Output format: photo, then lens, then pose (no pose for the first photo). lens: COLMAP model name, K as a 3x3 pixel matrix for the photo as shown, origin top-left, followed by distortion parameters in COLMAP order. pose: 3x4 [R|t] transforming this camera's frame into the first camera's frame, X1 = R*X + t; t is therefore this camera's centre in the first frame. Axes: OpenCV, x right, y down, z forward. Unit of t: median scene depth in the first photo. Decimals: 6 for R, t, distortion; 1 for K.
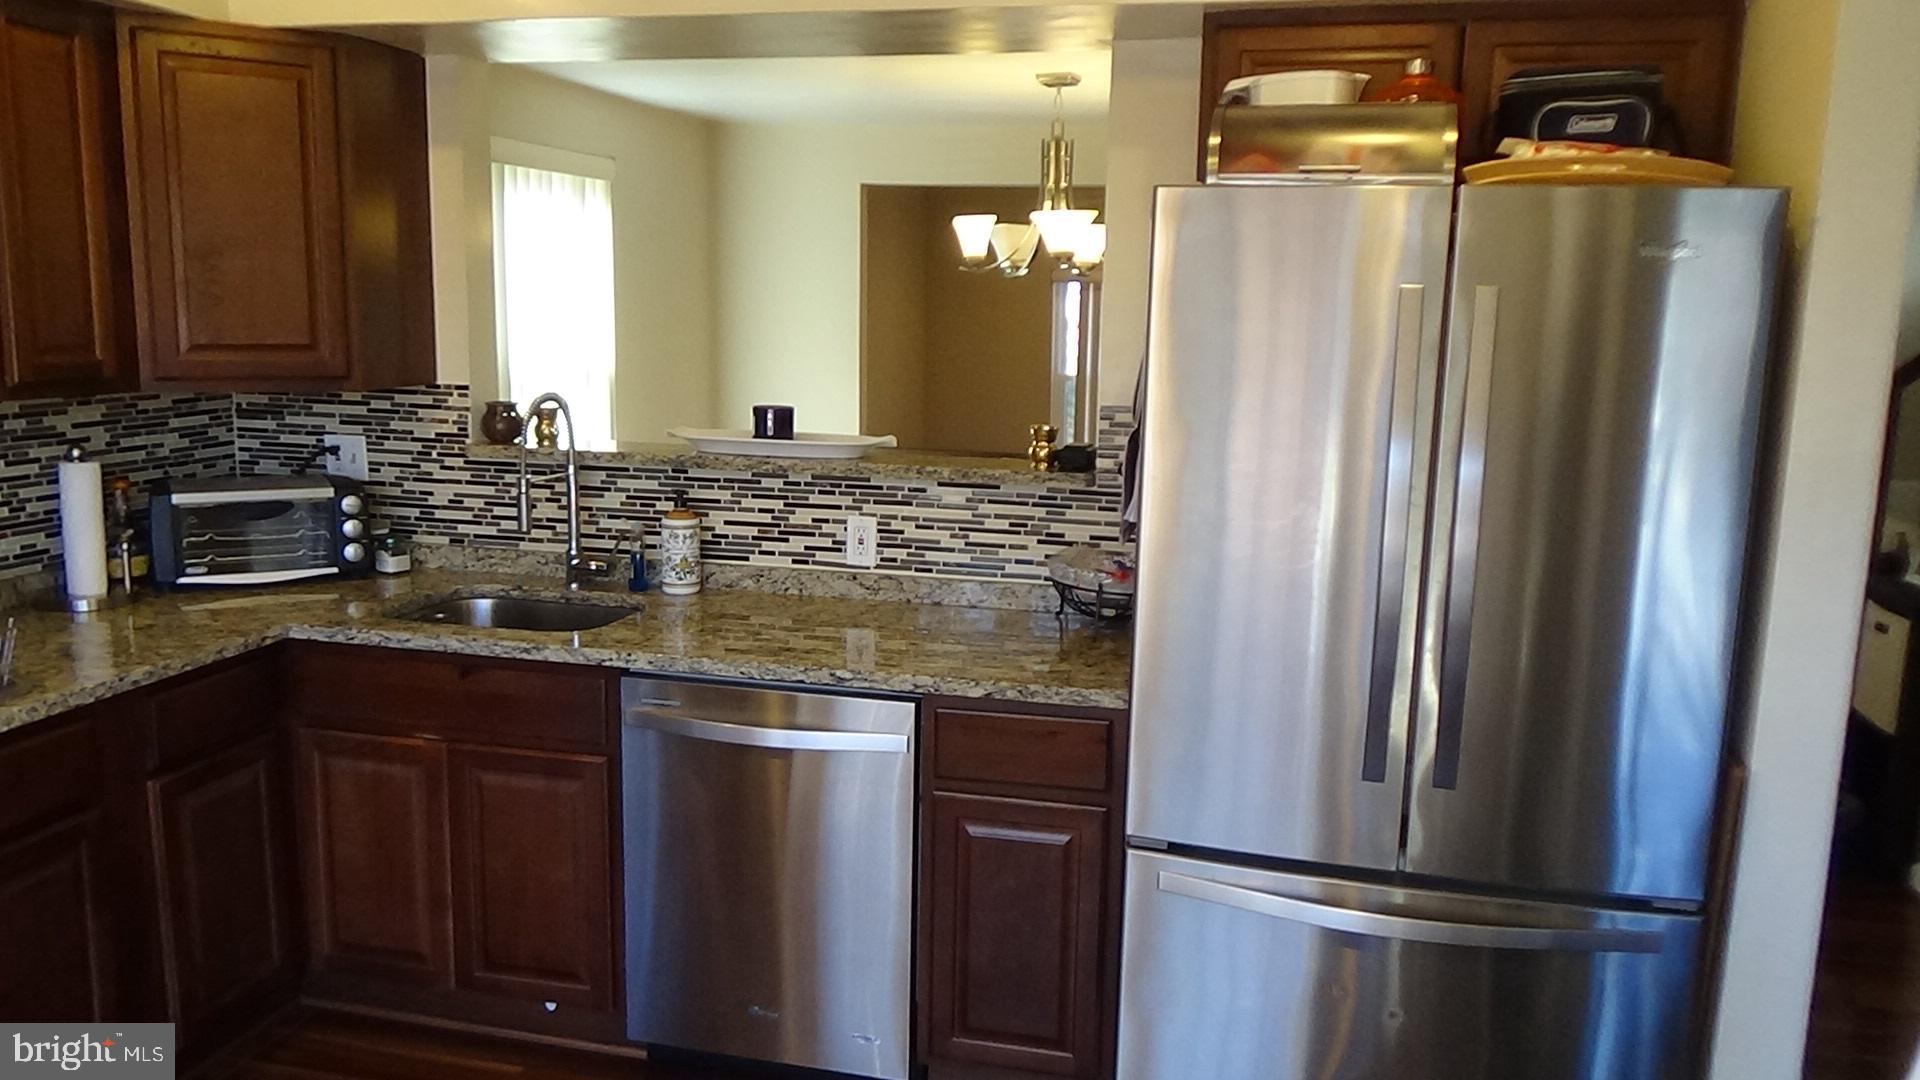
lens RADIAL K [[1433.1, 0, 953.0], [0, 1433.1, 538.3], [0, 0, 1]] dist [-0.004173, 0.000616]
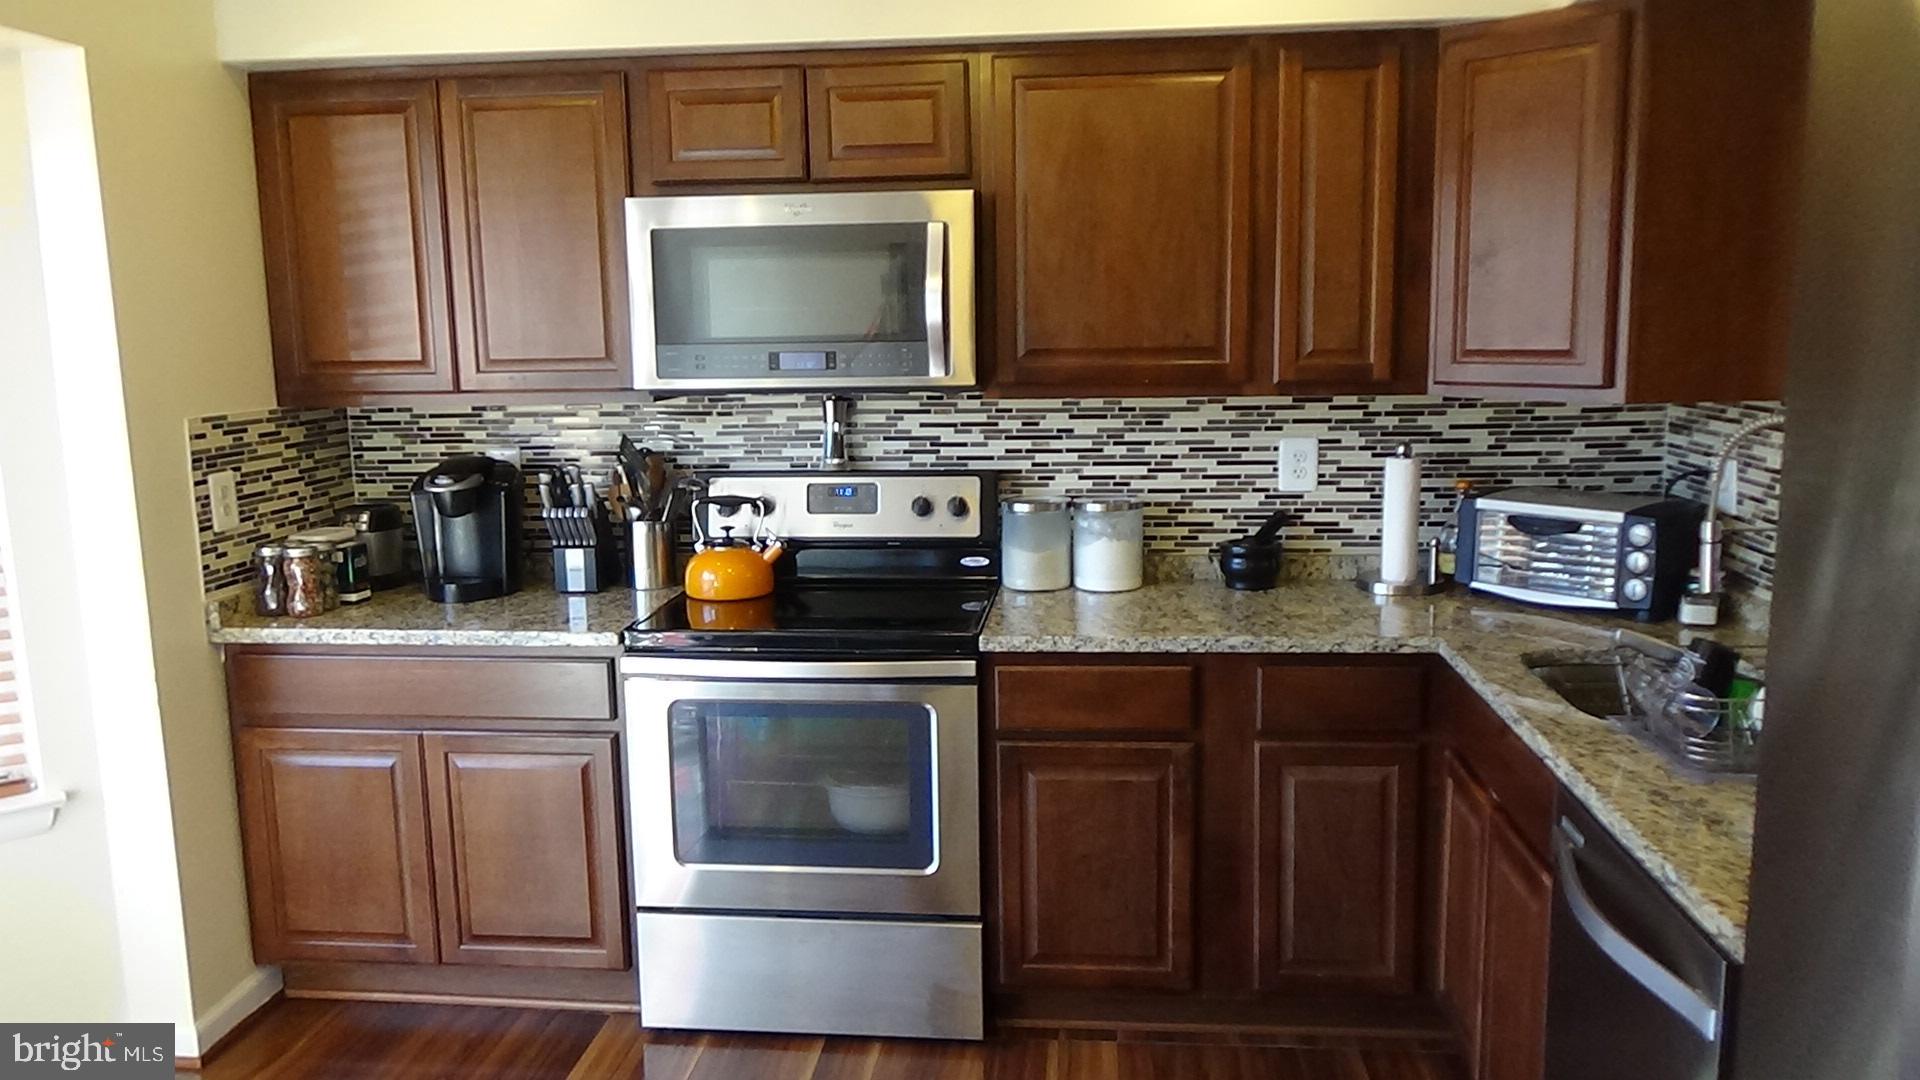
lens RADIAL K [[1433.1, 0, 955.2], [0, 1433.1, 543.5], [0, 0, 1]] dist [-0.004173, 0.000616]
pose [[0.136288, 0.129901, -0.982116, 0.377194], [-0.139438, 0.984012, 0.110802, -0.056583], [0.980807, 0.121843, 0.152222, 0.459036]]
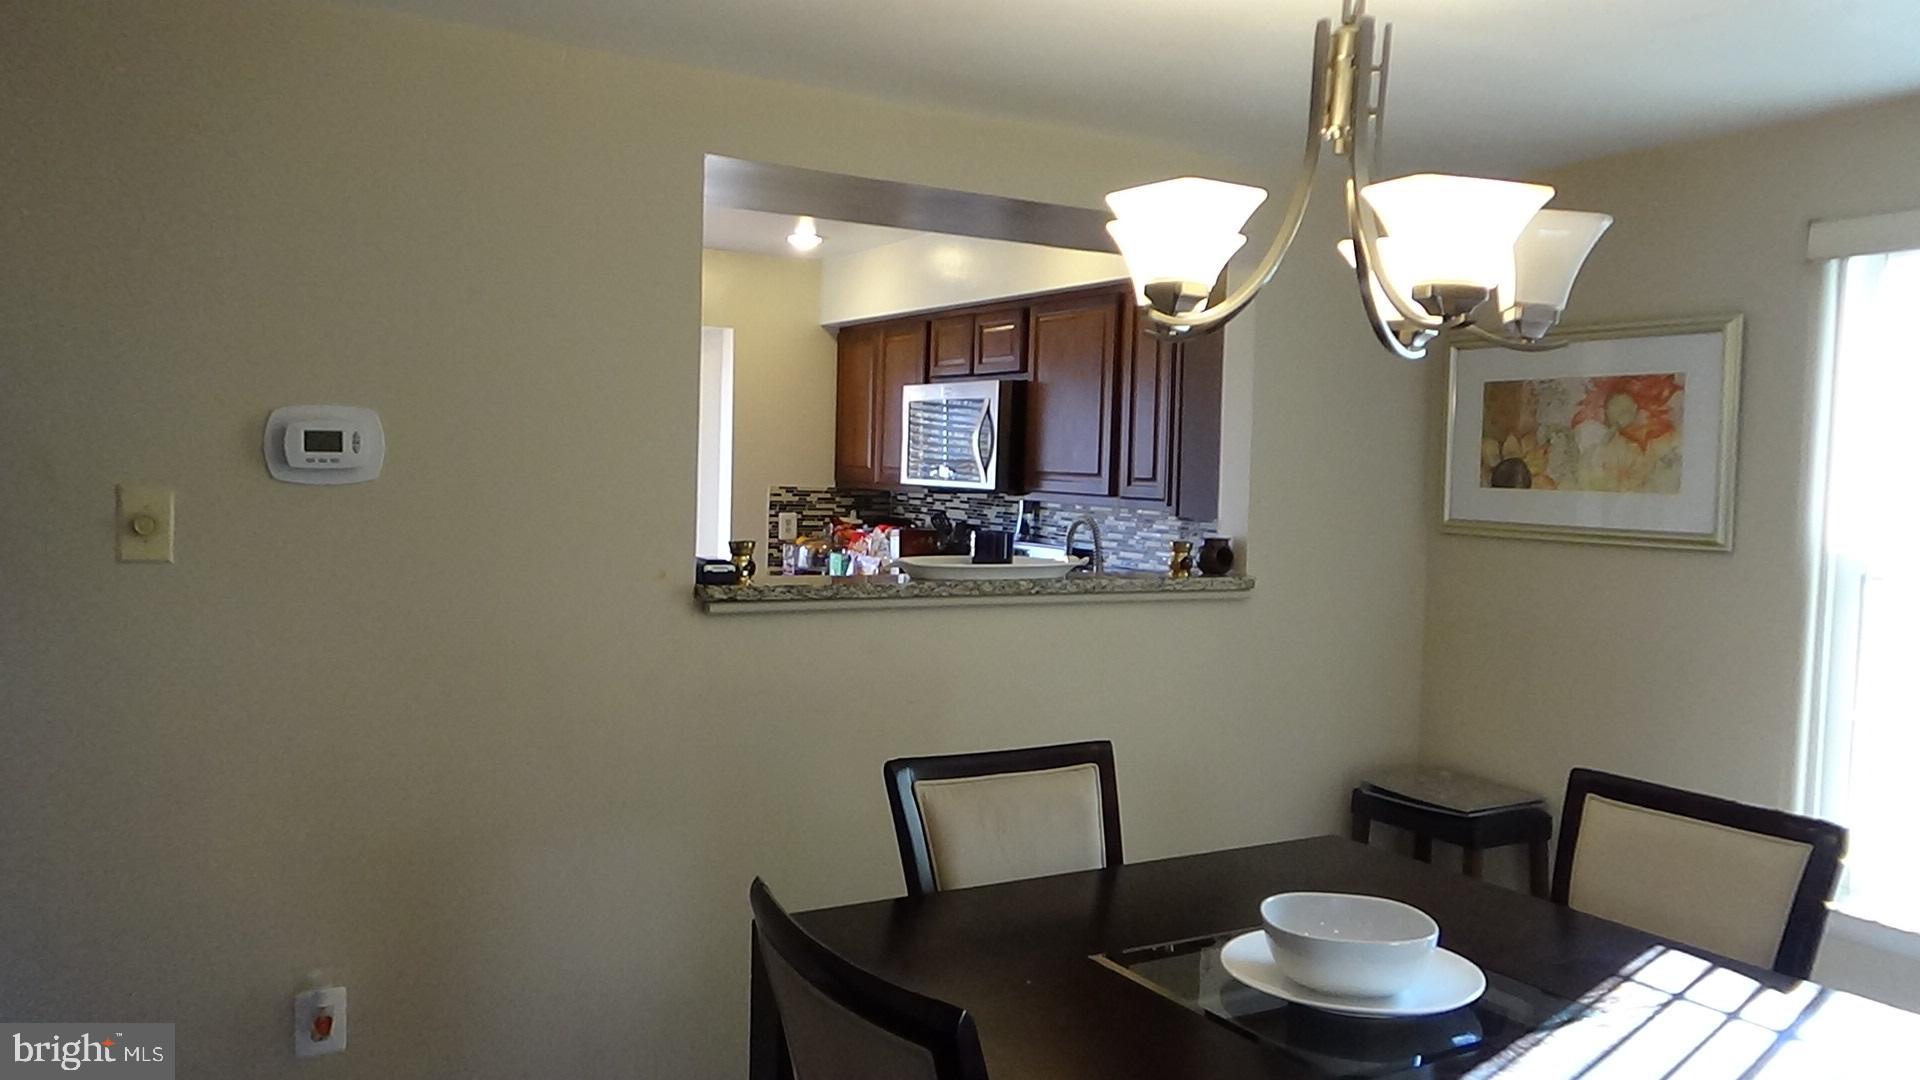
lens RADIAL K [[1433.1, 0, 954.3], [0, 1433.1, 546.1], [0, 0, 1]] dist [-0.004173, 0.000616]
pose [[-0.726476, -0.002976, -0.687185, 0.637506], [-0.154502, 0.975096, 0.159114, -0.271590], [0.669598, 0.221764, -0.708844, 1.914728]]
